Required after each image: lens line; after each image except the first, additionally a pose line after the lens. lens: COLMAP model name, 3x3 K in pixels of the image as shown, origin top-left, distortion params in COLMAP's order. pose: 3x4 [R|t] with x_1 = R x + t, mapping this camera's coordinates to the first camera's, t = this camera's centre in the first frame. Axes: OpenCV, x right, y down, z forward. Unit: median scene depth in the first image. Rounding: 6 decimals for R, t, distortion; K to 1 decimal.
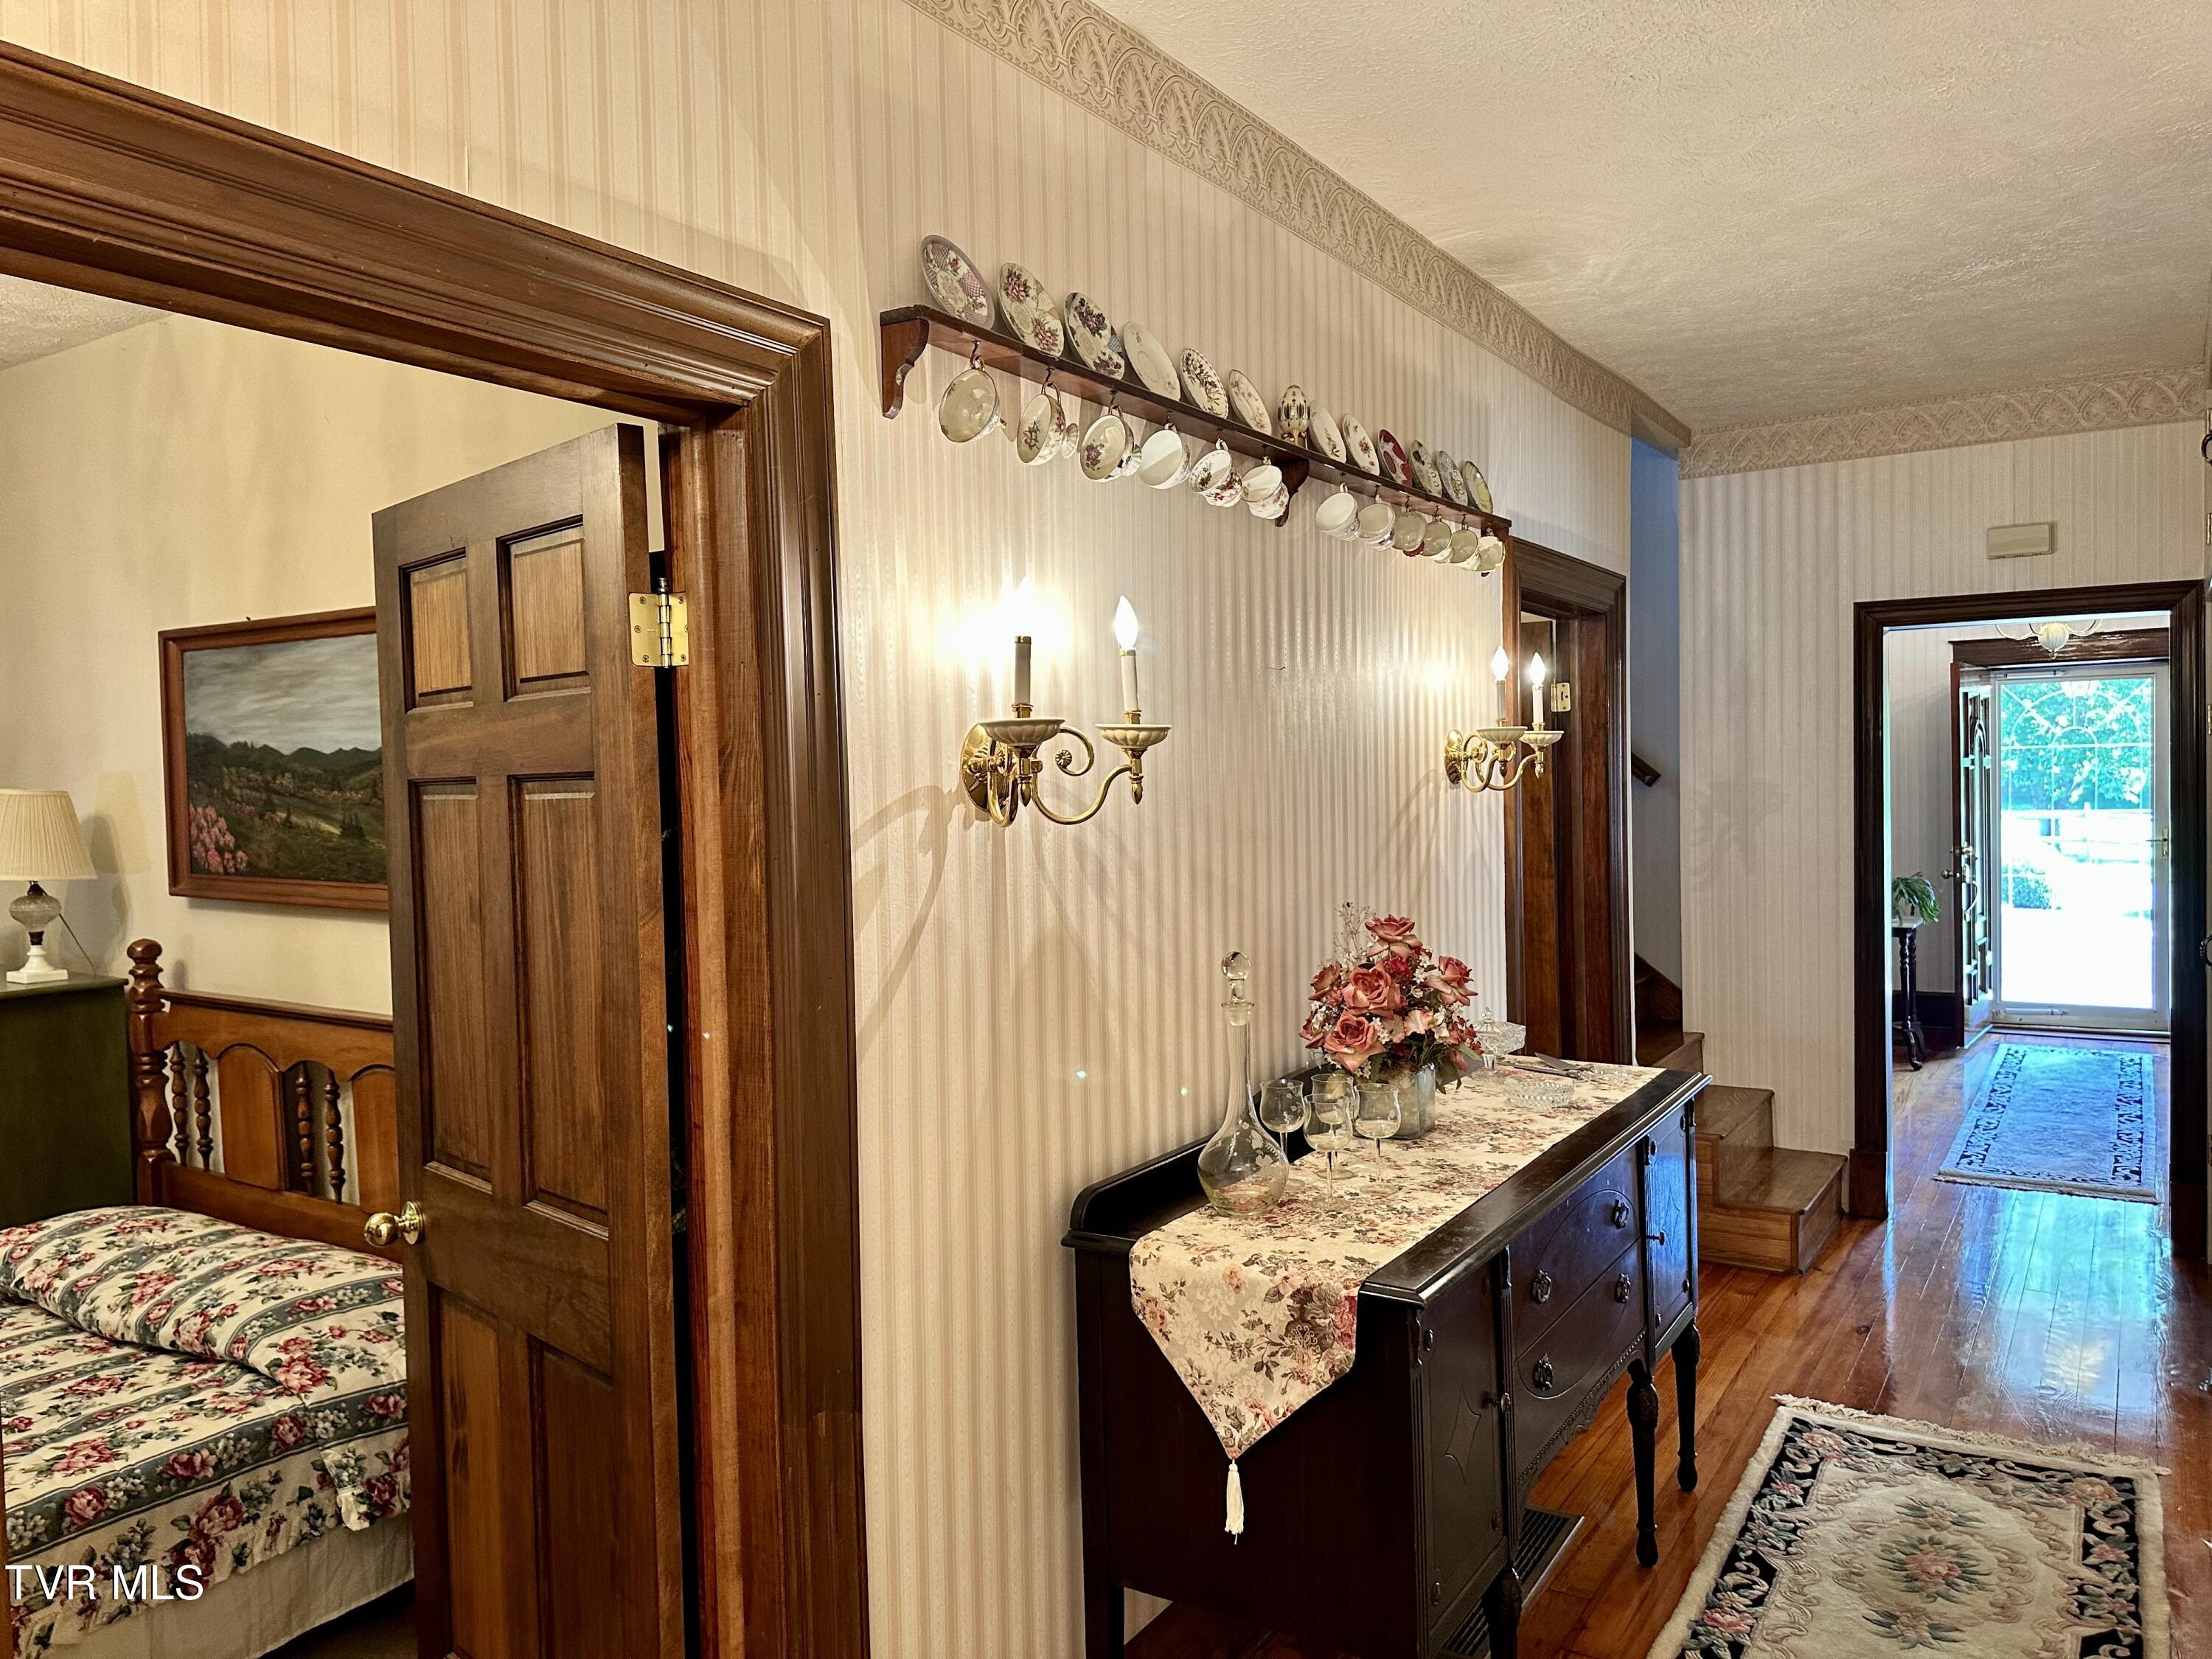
lens RADIAL K [[1550.9, 0, 1102.3], [0, 1550.9, 825.6], [0, 0, 1]] dist [0.000889, -0.005335]
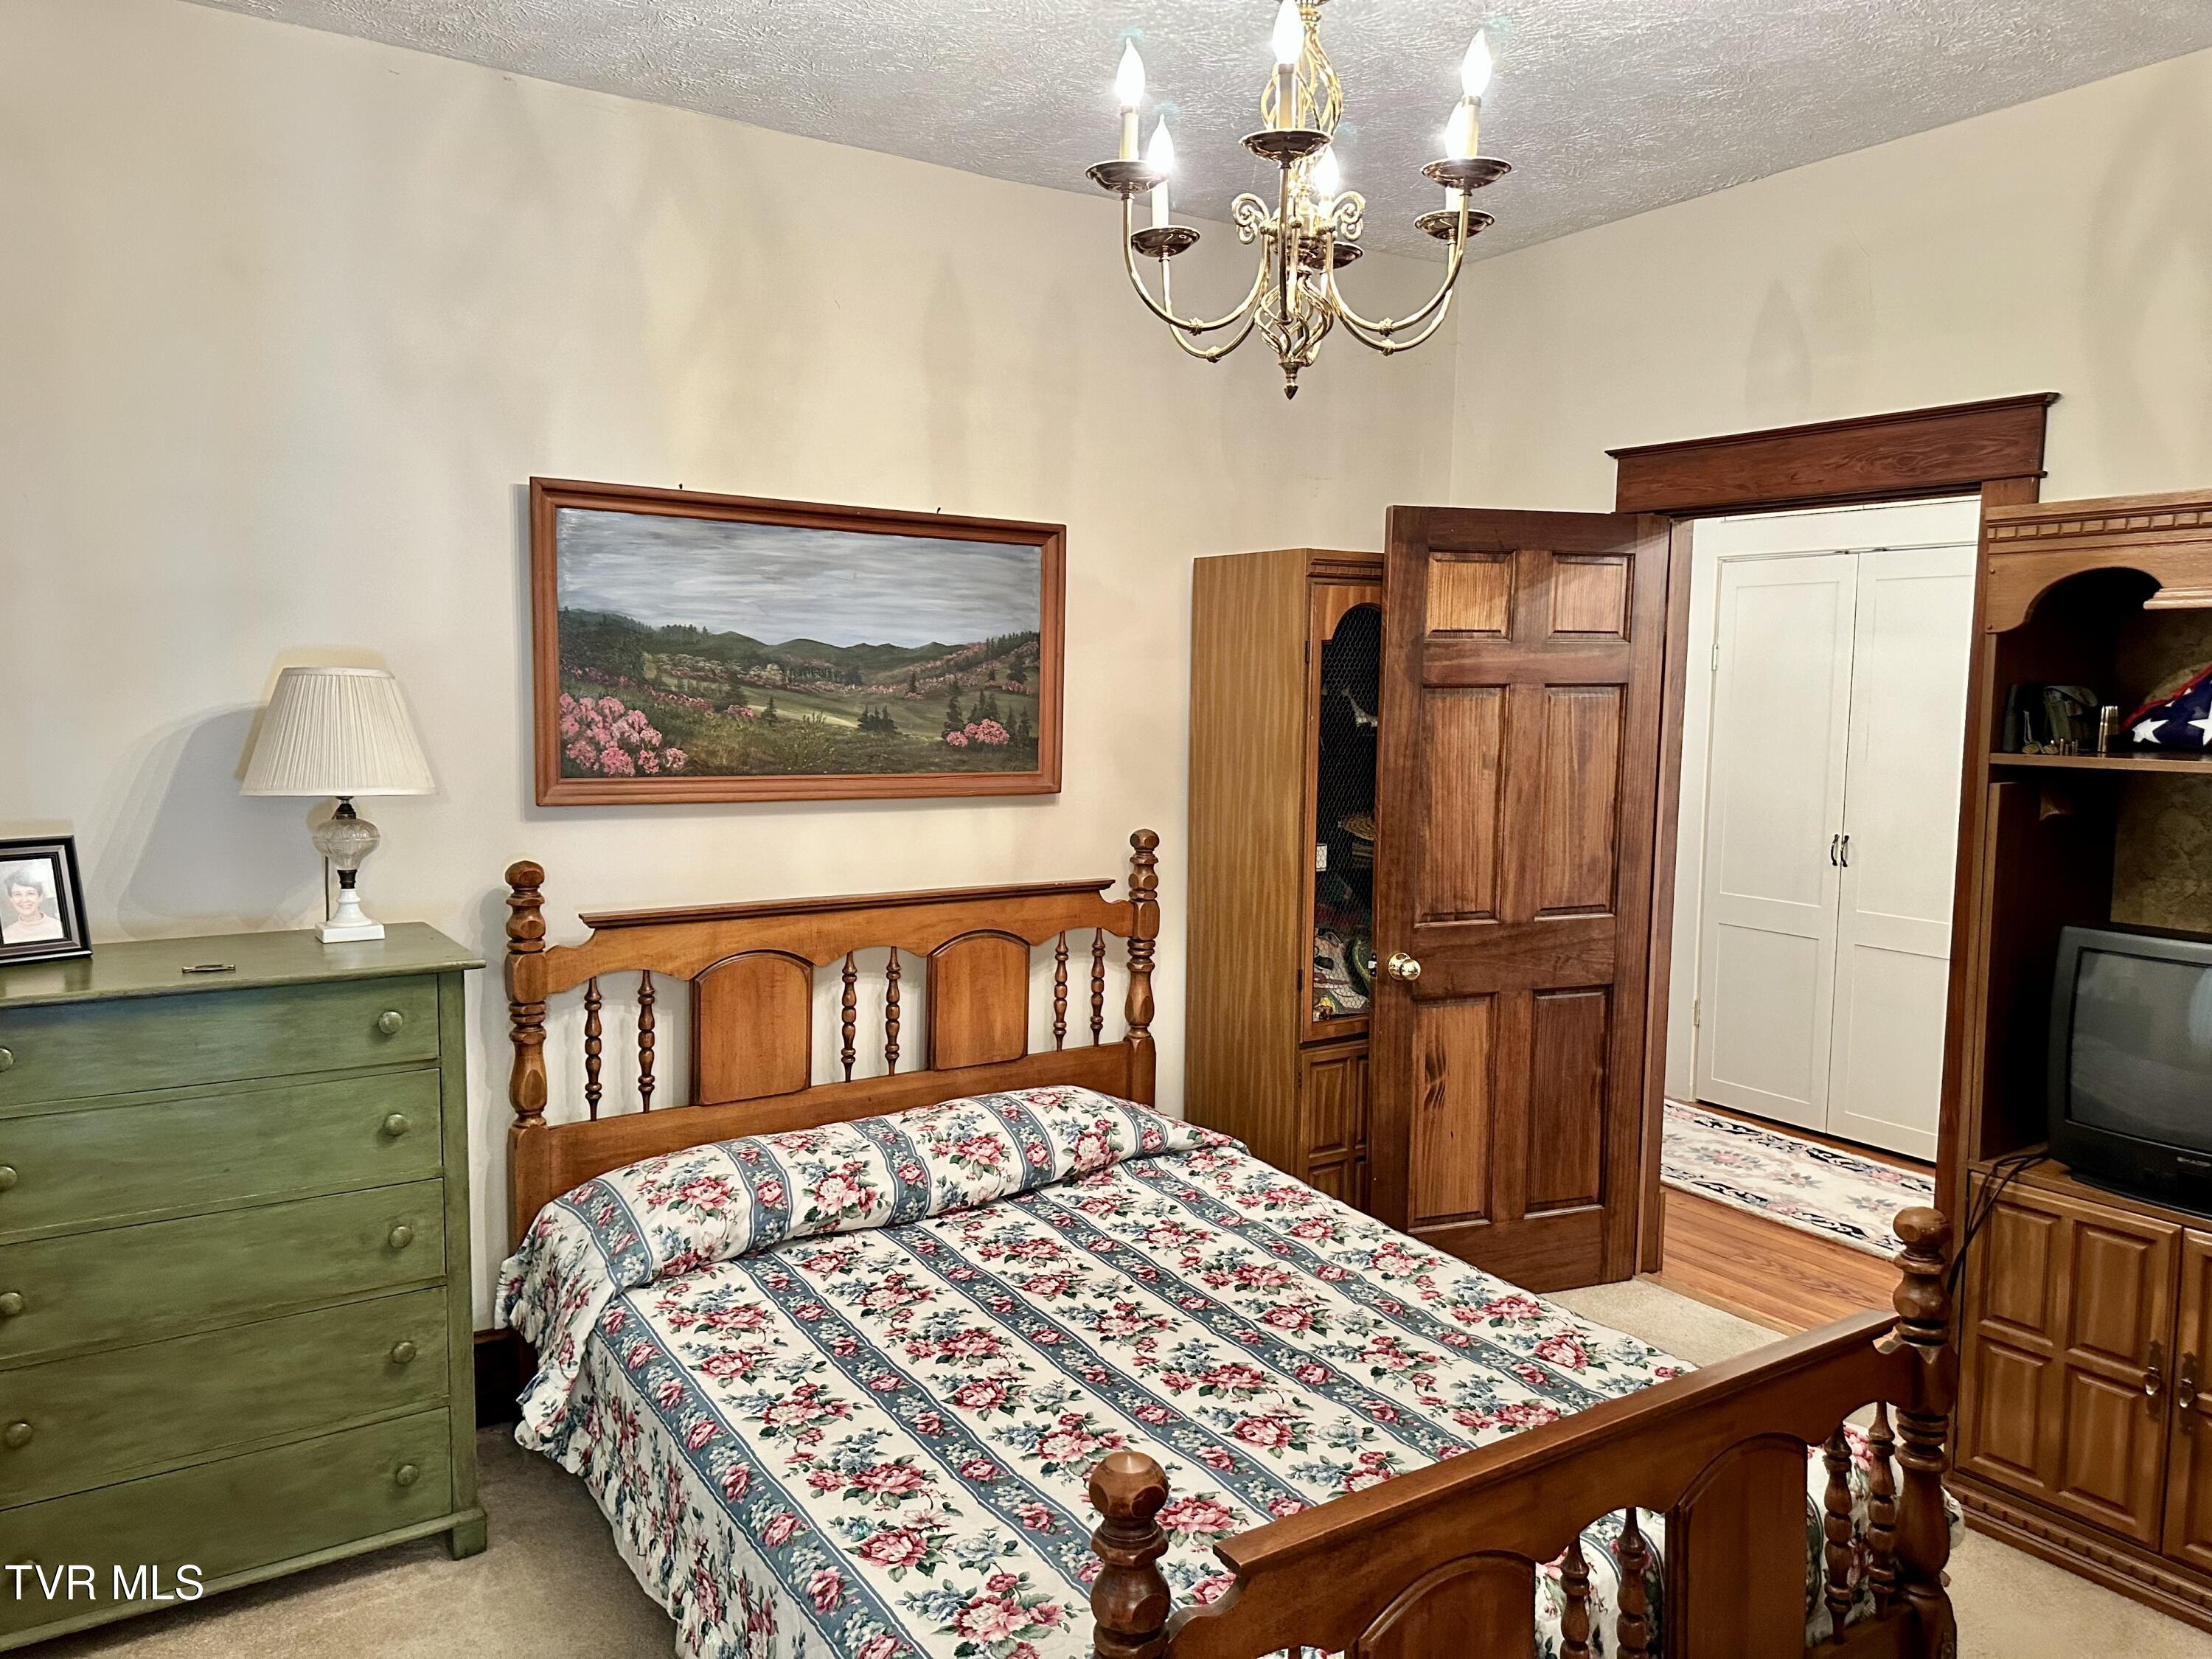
lens RADIAL K [[1550.9, 0, 1102.1], [0, 1550.9, 824.6], [0, 0, 1]] dist [0.000889, -0.005335]
pose [[0.374227, -0.063614, 0.925153, -1.321510], [0.006619, 0.997802, 0.065932, 0.003105], [-0.927313, -0.018550, 0.373826, 0.447586]]
